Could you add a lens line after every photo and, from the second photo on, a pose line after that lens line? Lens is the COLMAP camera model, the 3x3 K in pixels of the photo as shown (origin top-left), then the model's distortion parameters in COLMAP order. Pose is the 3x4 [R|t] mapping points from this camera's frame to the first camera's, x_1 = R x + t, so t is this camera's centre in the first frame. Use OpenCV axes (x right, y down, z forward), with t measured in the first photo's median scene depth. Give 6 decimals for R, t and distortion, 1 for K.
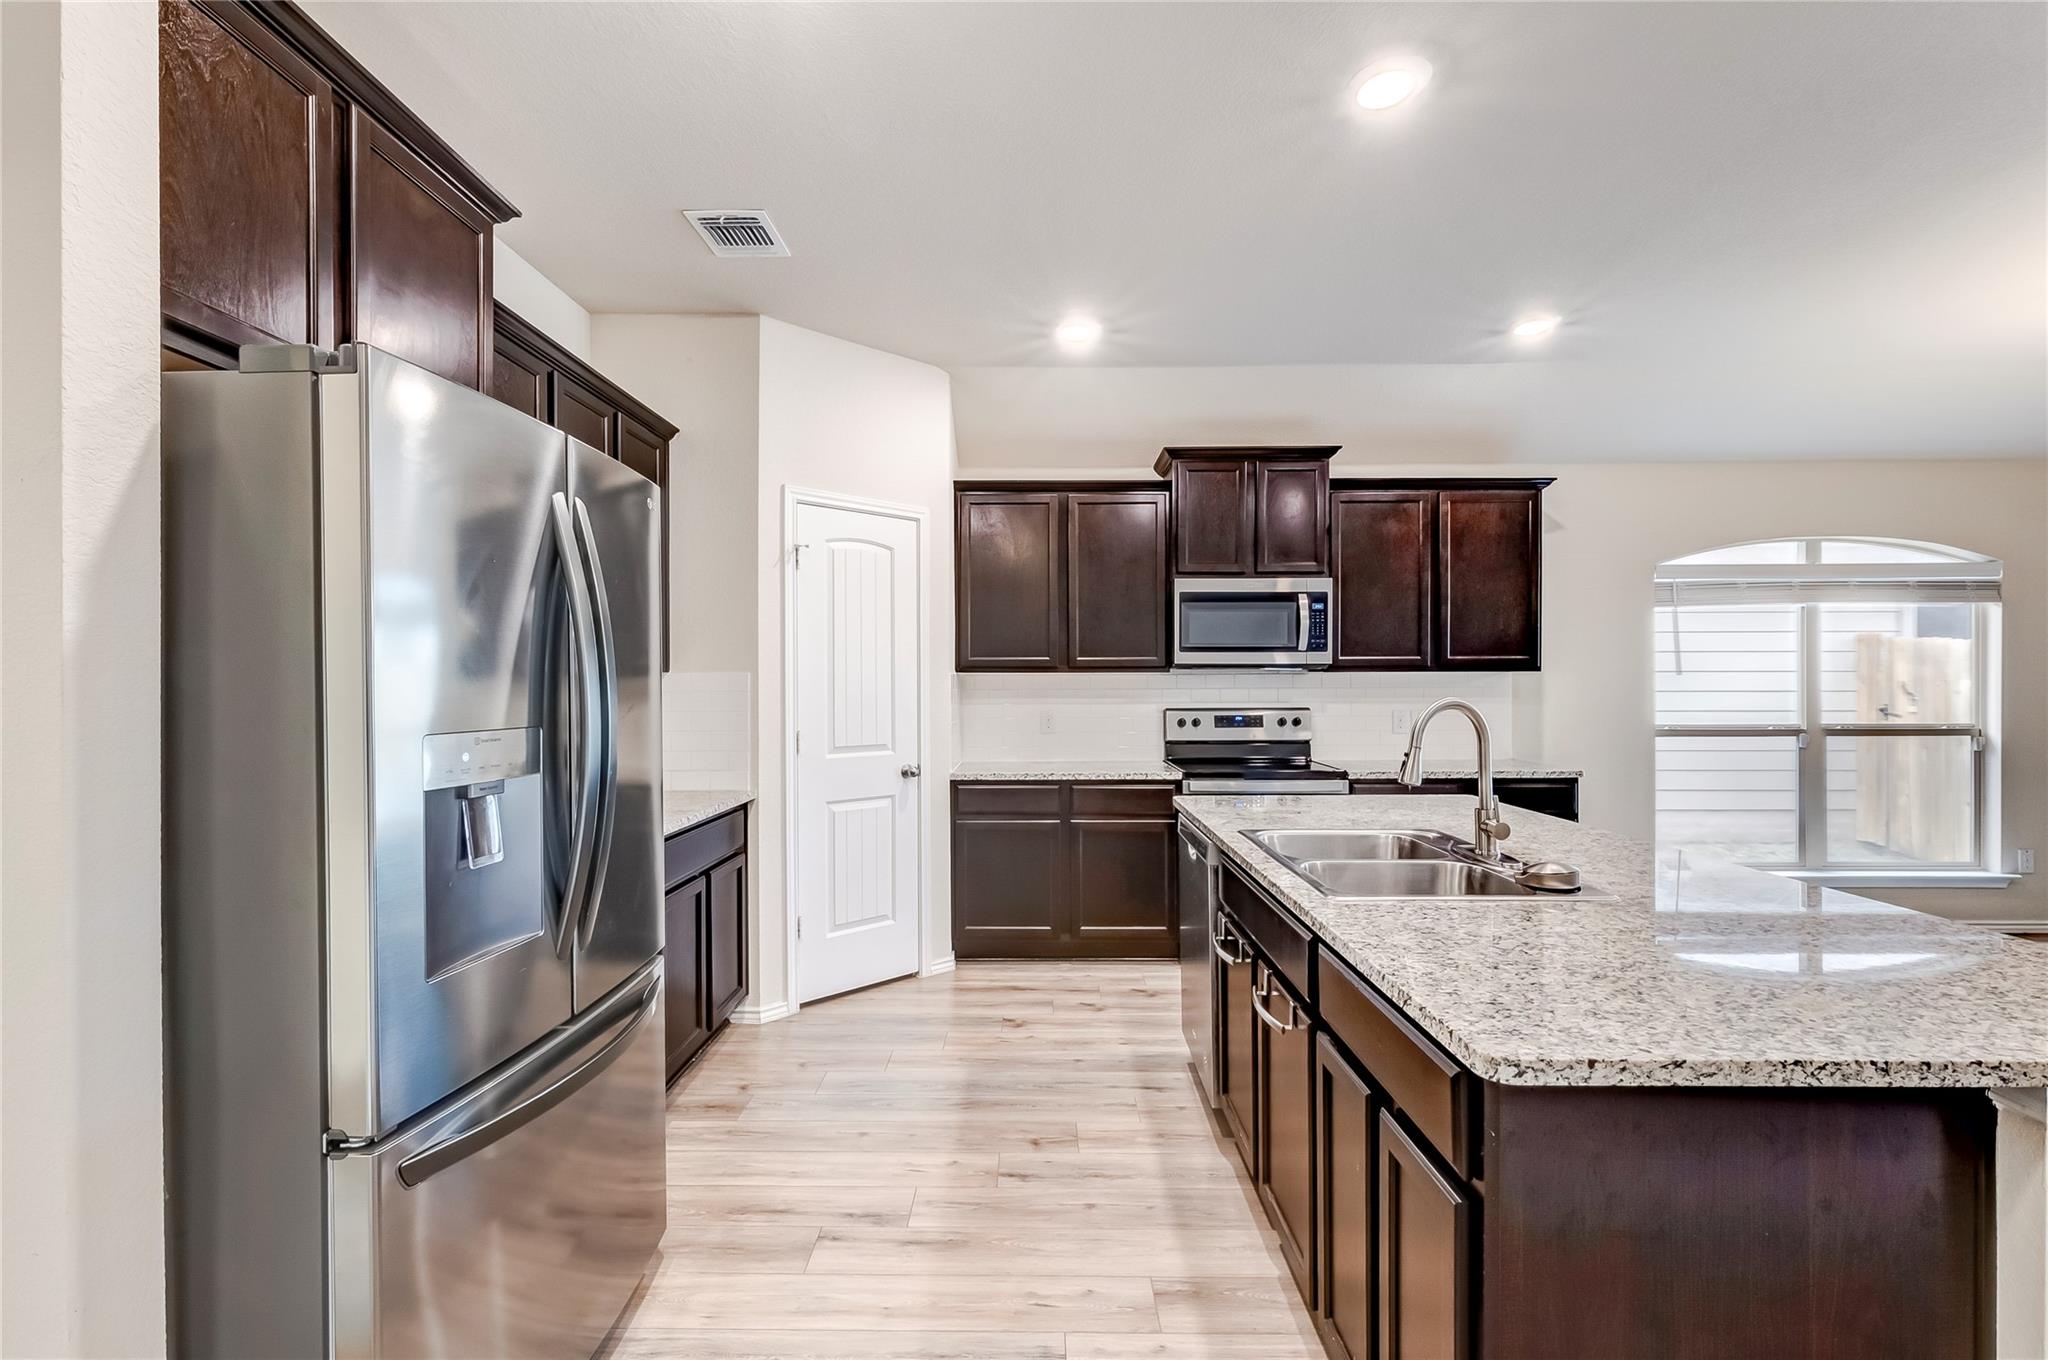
lens RADIAL K [[934.2, 0, 1038.5], [0, 934.2, 685.3], [0, 0, 1]] dist [0.009586, -0.002980]
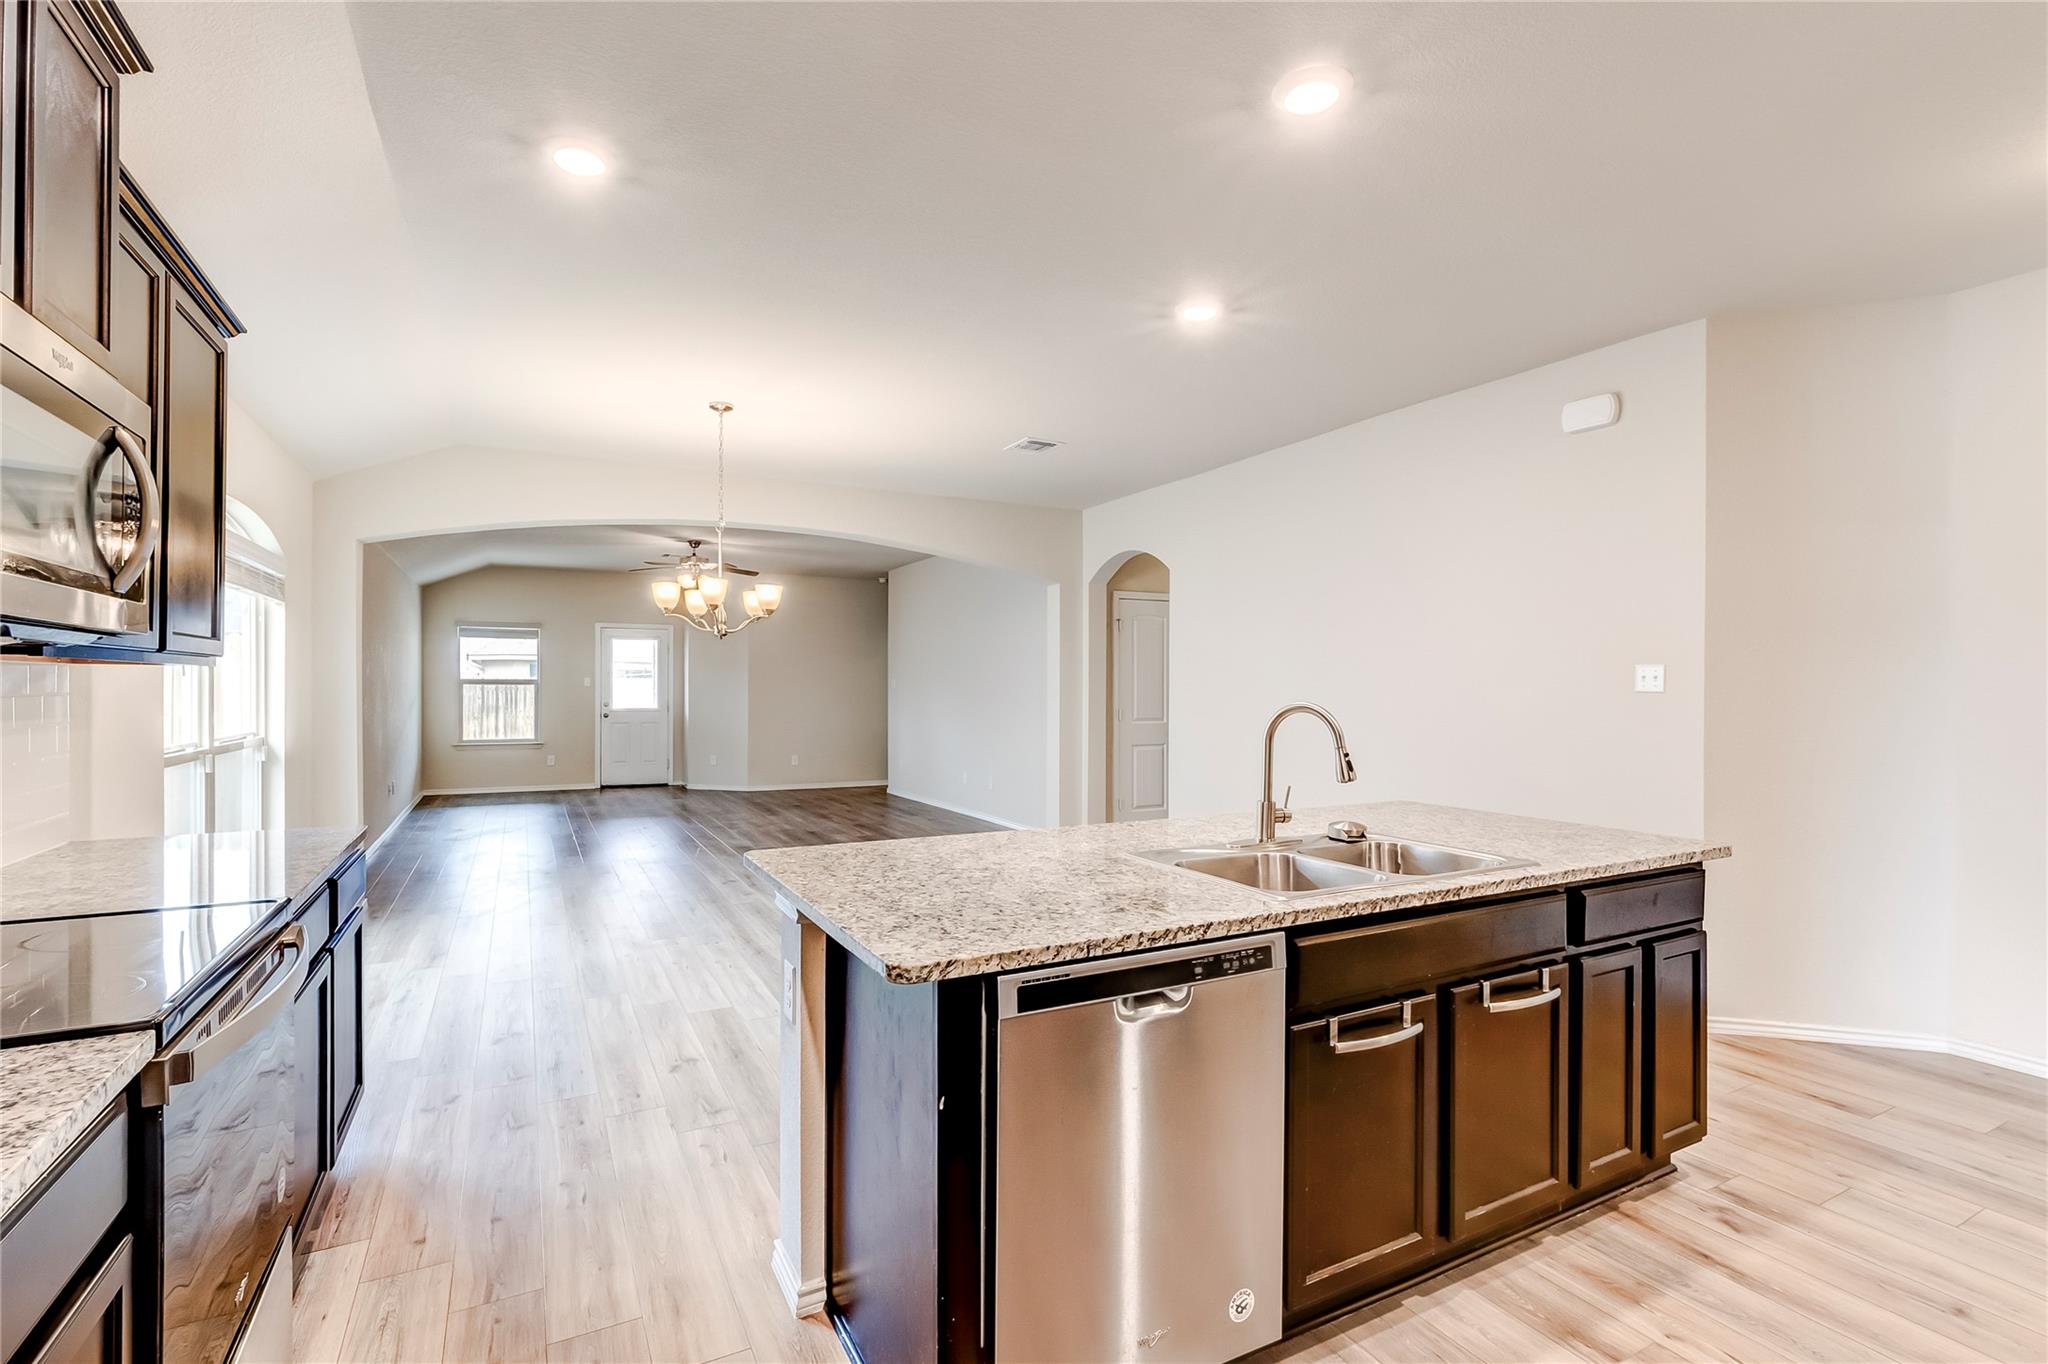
lens RADIAL K [[934.2, 0, 1029.3], [0, 934.2, 688.0], [0, 0, 1]] dist [0.009586, -0.002980]
pose [[-0.485498, -0.000708, 0.874237, -0.181623], [0.002367, 0.999995, 0.002124, -0.003144], [-0.874235, 0.003100, -0.485494, 0.896337]]
